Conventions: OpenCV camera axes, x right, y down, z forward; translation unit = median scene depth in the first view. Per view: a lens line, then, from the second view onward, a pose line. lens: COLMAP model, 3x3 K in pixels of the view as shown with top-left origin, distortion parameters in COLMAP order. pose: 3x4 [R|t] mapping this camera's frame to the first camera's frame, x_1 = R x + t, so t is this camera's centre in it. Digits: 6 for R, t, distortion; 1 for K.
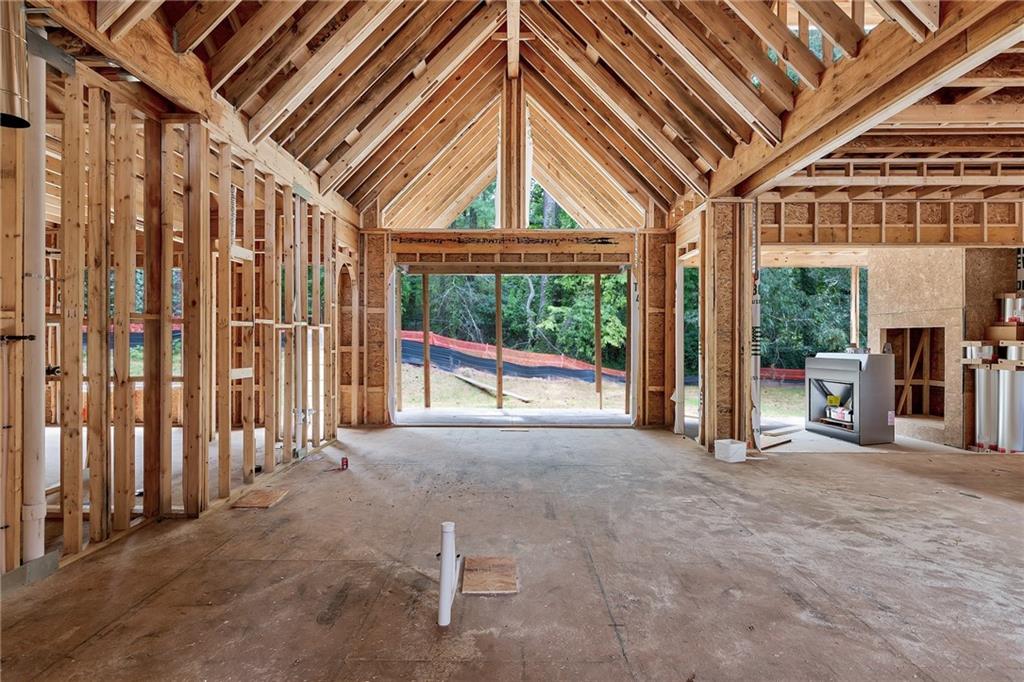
lens RADIAL K [[522.9, 0, 512.0], [0, 522.9, 341.0], [0, 0, 1]] dist [-0.000567, 0.000777]
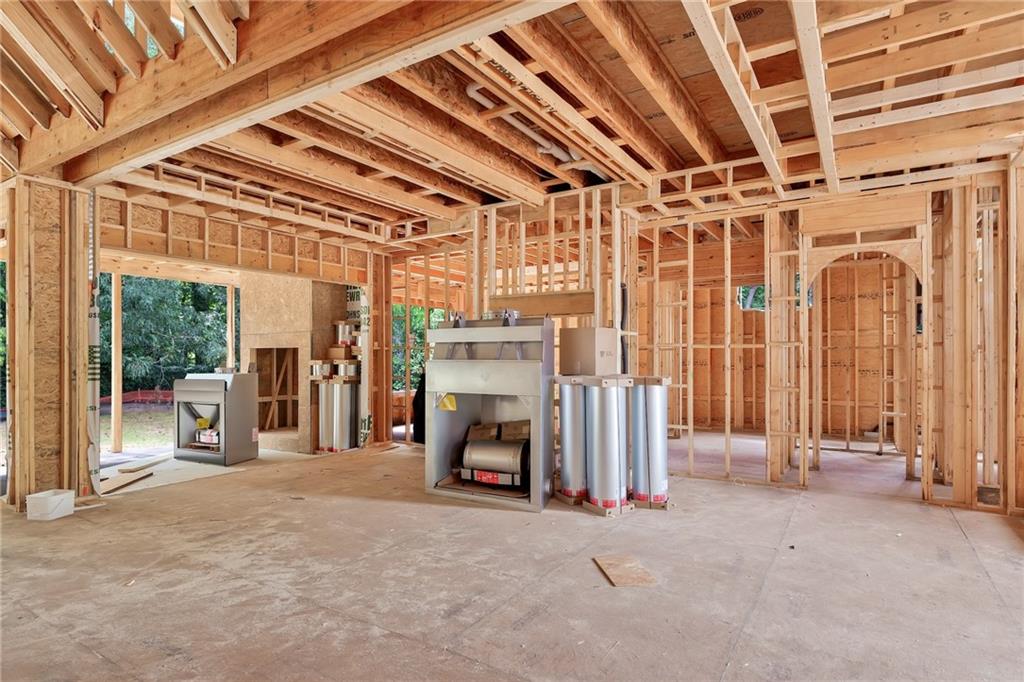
lens RADIAL K [[551.1, 0, 511.8], [0, 551.1, 357.6], [0, 0, 1]] dist [0.000094, -0.000108]
pose [[0.522971, -0.005448, 0.852333, 0.070823], [0.007622, 0.999969, 0.001715, -0.004834], [-0.852316, 0.005600, 0.522997, -0.013073]]
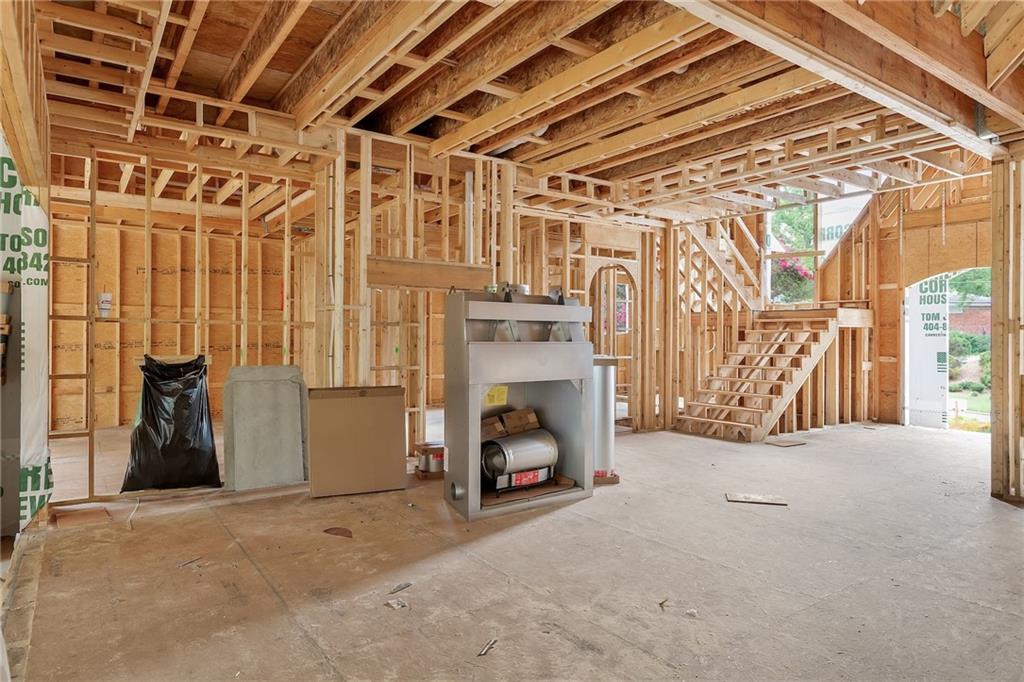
lens RADIAL K [[609.6, 0, 512.0], [0, 609.6, 341.0], [0, 0, 1]] dist [0.000840, 0.000206]
pose [[-0.595272, -0.013198, 0.803416, 0.135568], [-0.004285, 0.999903, 0.013252, -0.010485], [-0.803513, 0.004446, -0.595271, 0.879989]]
